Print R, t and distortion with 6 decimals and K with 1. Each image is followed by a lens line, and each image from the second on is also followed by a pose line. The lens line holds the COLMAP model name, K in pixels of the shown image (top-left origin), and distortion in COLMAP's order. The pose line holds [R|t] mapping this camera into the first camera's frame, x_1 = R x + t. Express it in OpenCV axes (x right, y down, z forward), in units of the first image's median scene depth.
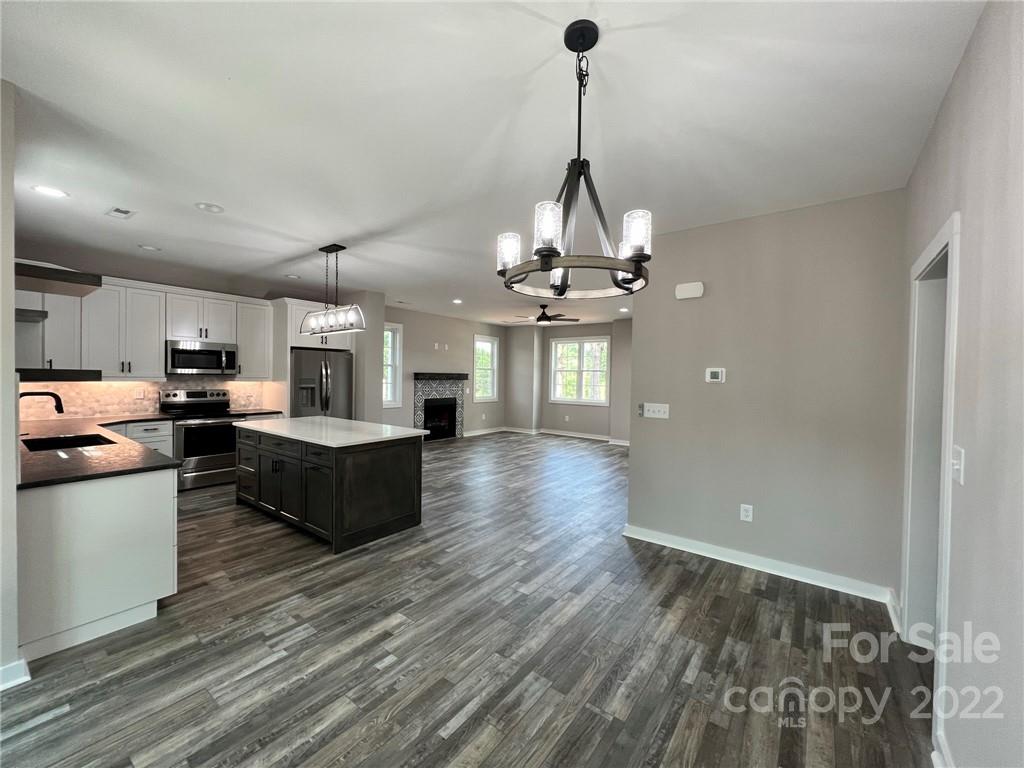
lens RADIAL K [[409.7, 0, 512.0], [0, 409.7, 384.0], [0, 0, 1]] dist [-0.000211, 0.000295]
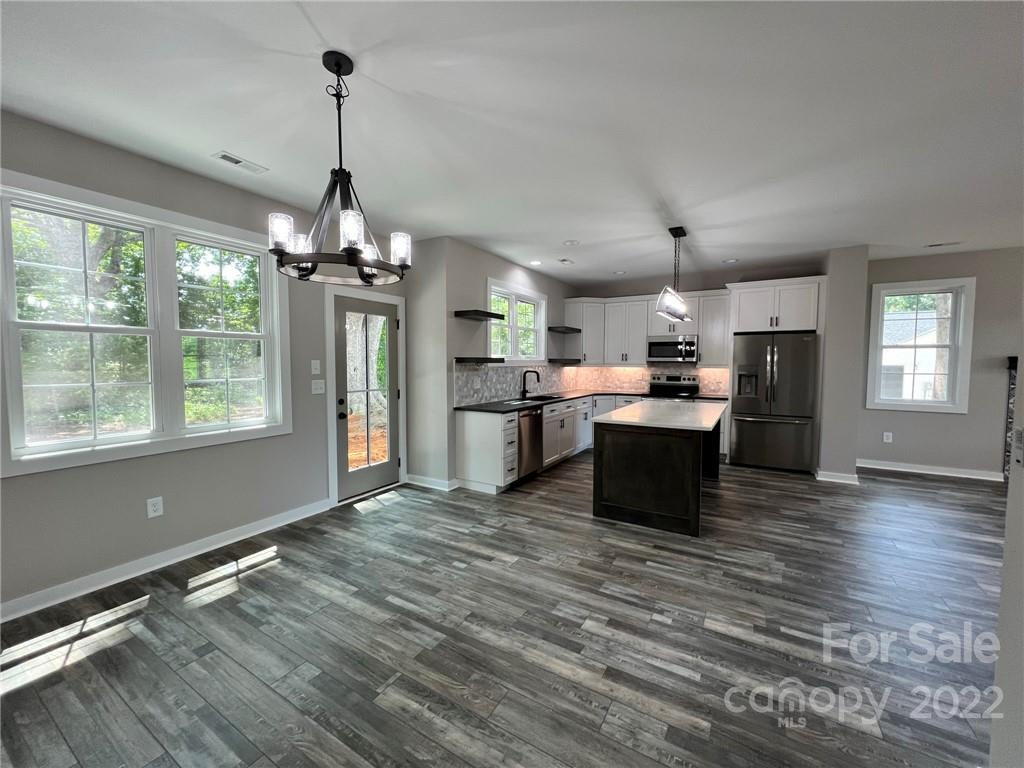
lens RADIAL K [[409.7, 0, 512.0], [0, 409.7, 384.0], [0, 0, 1]] dist [-0.000211, 0.000295]
pose [[0.102654, 0.039331, -0.993939, 0.439579], [-0.022549, 0.999053, 0.037204, 0.007908], [0.994462, 0.018594, 0.103444, 0.427288]]
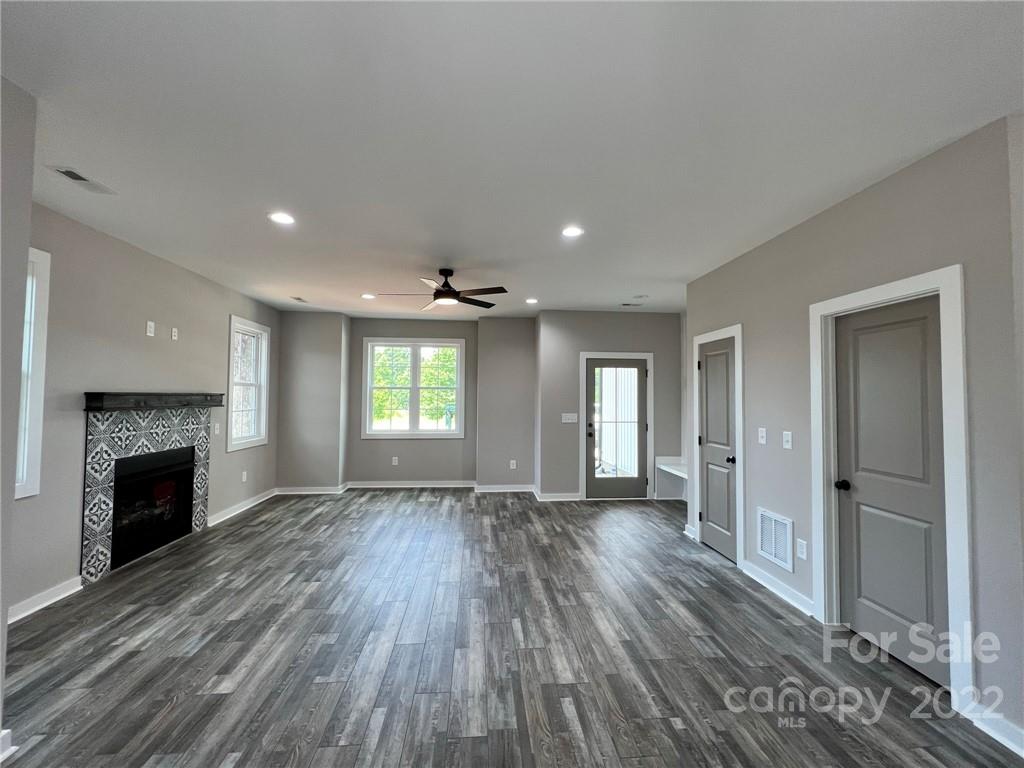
lens RADIAL K [[409.7, 0, 512.0], [0, 409.7, 384.0], [0, 0, 1]] dist [-0.000211, 0.000295]
pose [[0.743757, 0.008410, 0.668397, -0.338236], [0.019409, 0.999228, -0.034170, -0.025765], [-0.668168, 0.038388, 0.743019, 0.791507]]
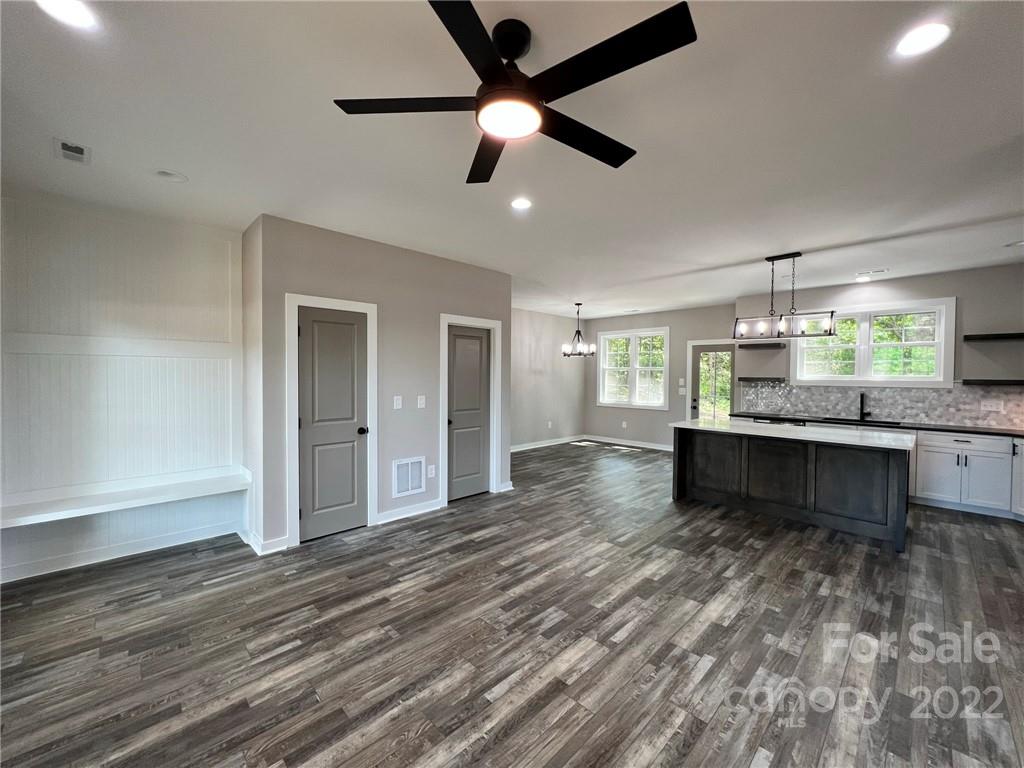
lens RADIAL K [[409.7, 0, 512.0], [0, 409.7, 384.0], [0, 0, 1]] dist [-0.000211, 0.000295]
pose [[-0.988432, -0.028597, 0.148943, 0.061536], [-0.021961, 0.998700, 0.046010, -0.037305], [-0.150065, 0.042207, -0.987775, 1.805517]]
